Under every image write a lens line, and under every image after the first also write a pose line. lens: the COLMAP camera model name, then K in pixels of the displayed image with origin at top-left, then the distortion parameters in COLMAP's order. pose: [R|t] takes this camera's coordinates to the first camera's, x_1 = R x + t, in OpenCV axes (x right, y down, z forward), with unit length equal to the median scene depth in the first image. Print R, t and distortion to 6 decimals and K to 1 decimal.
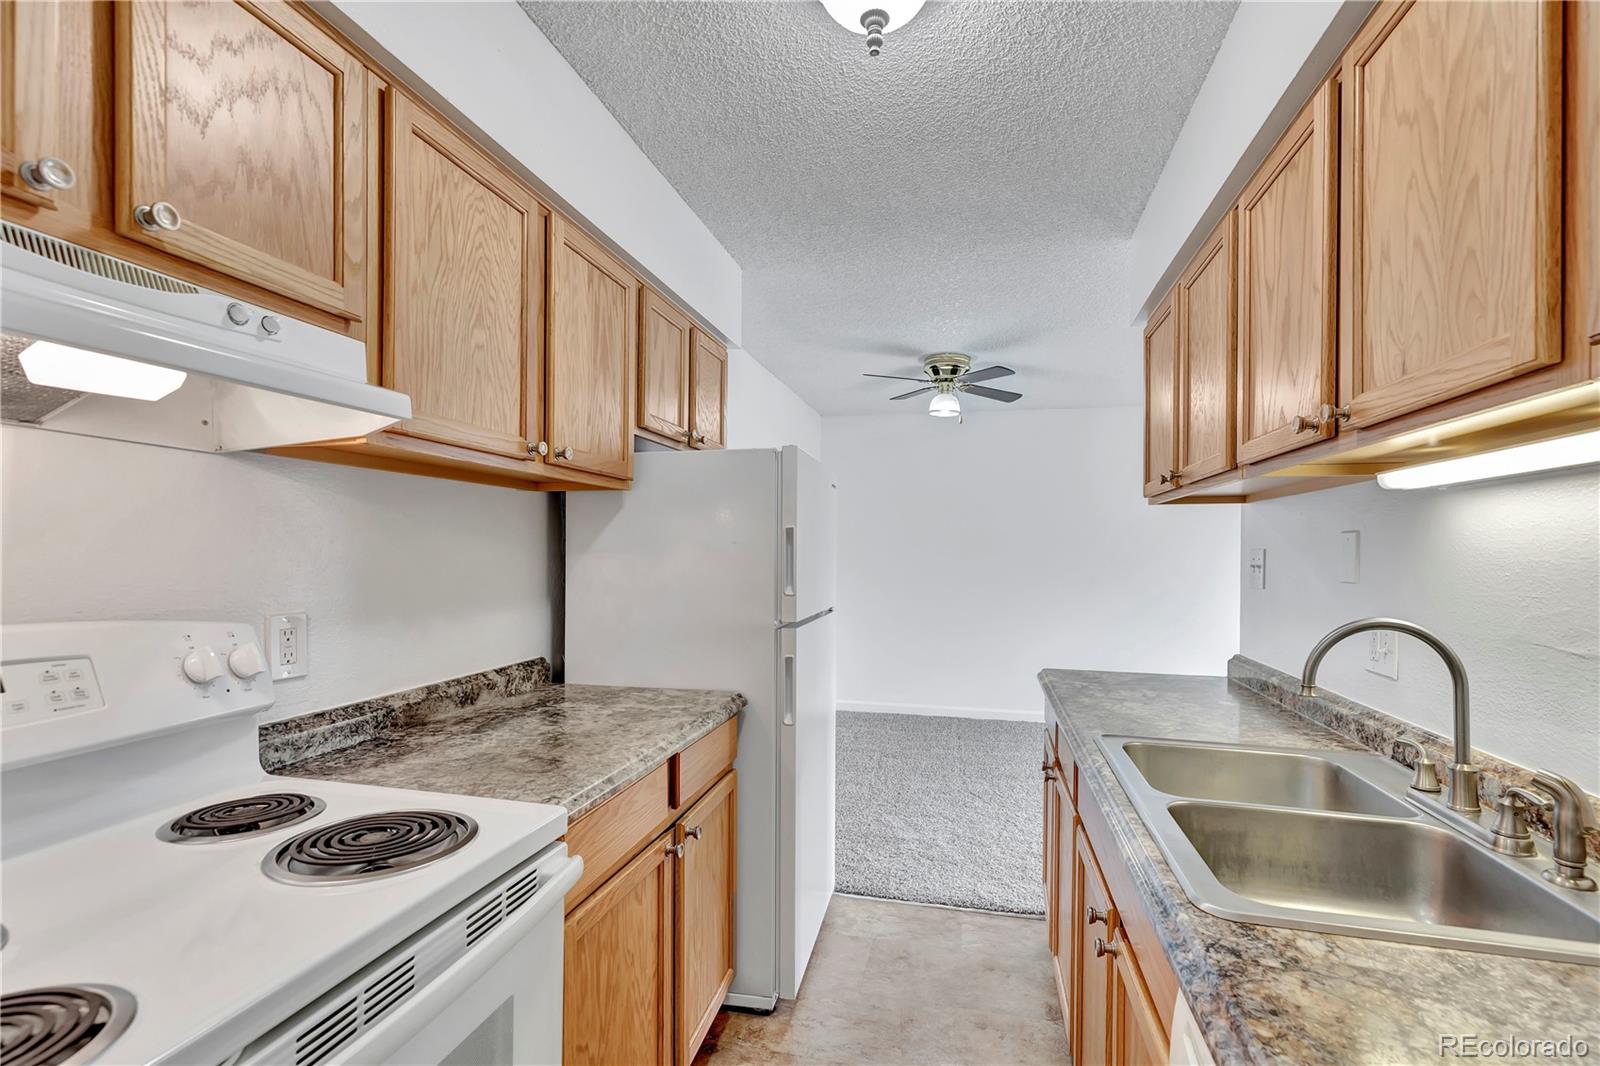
lens RADIAL K [[735.4, 0, 800.0], [0, 735.4, 533.0], [0, 0, 1]] dist [0.027844, -0.011380]
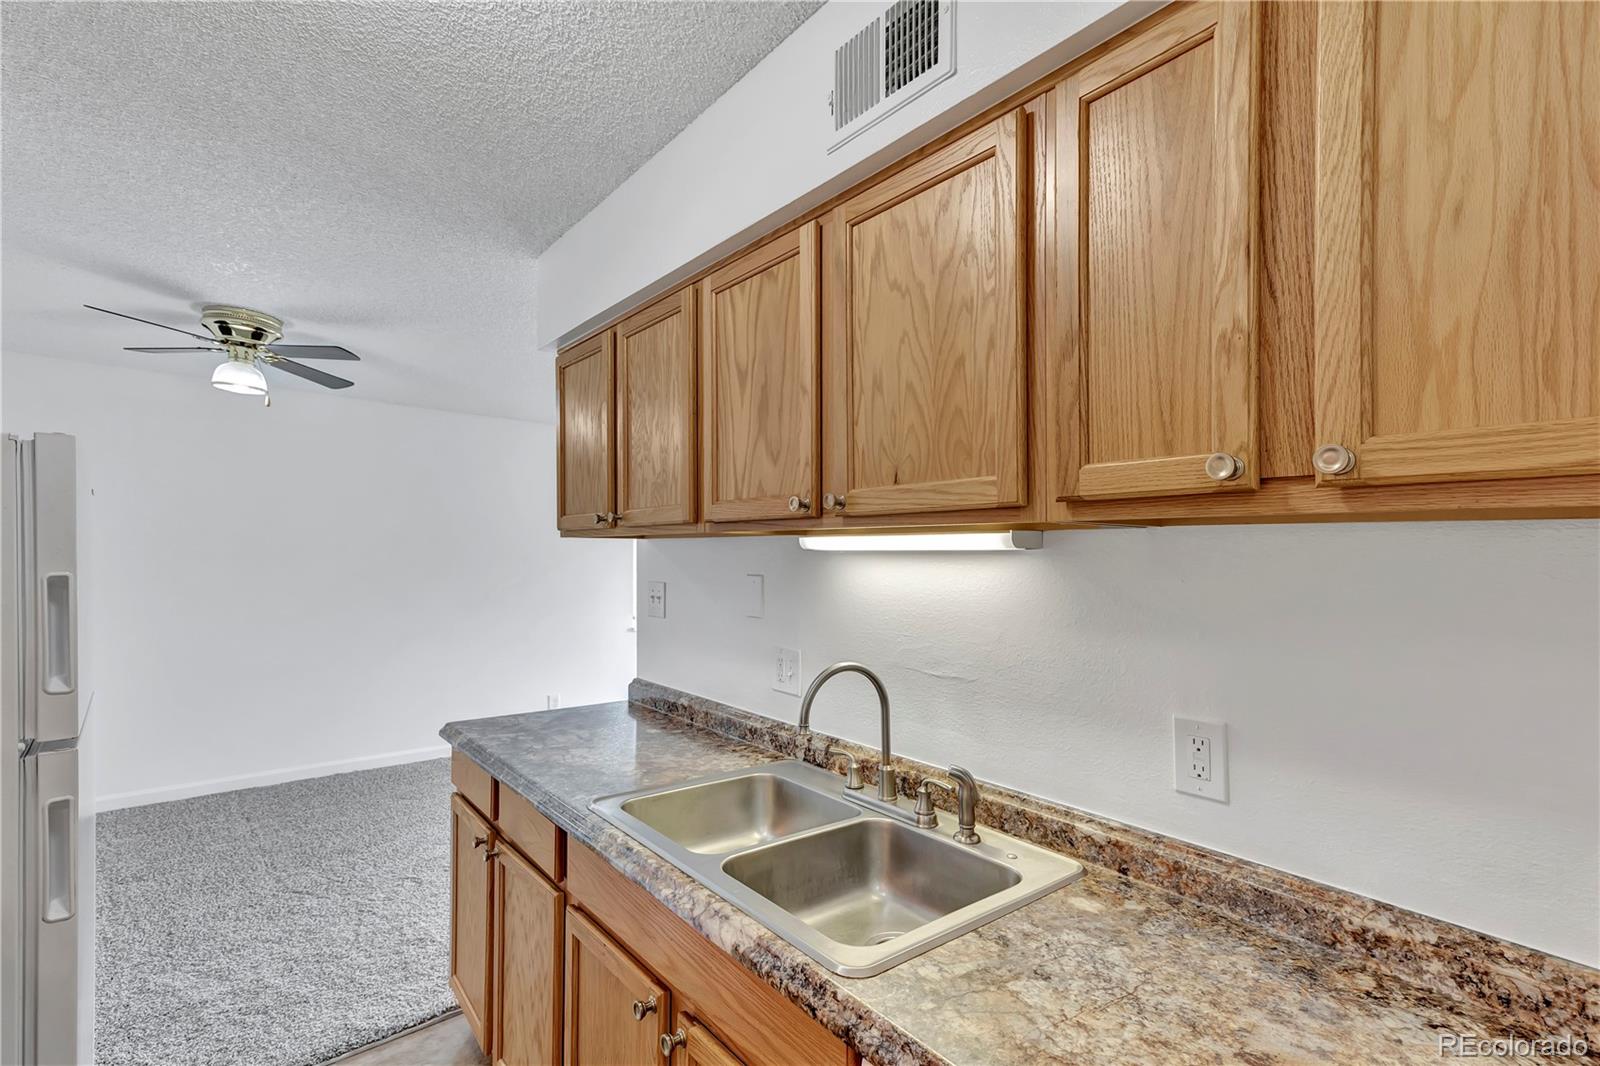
lens RADIAL K [[743.2, 0, 800.0], [0, 743.2, 533.0], [0, 0, 1]] dist [0.033558, 0.000602]
pose [[0.592247, 0.014952, 0.805617, -0.225808], [-0.023719, 0.999718, -0.001118, -0.079521], [-0.805407, -0.018446, 0.592435, 0.237524]]
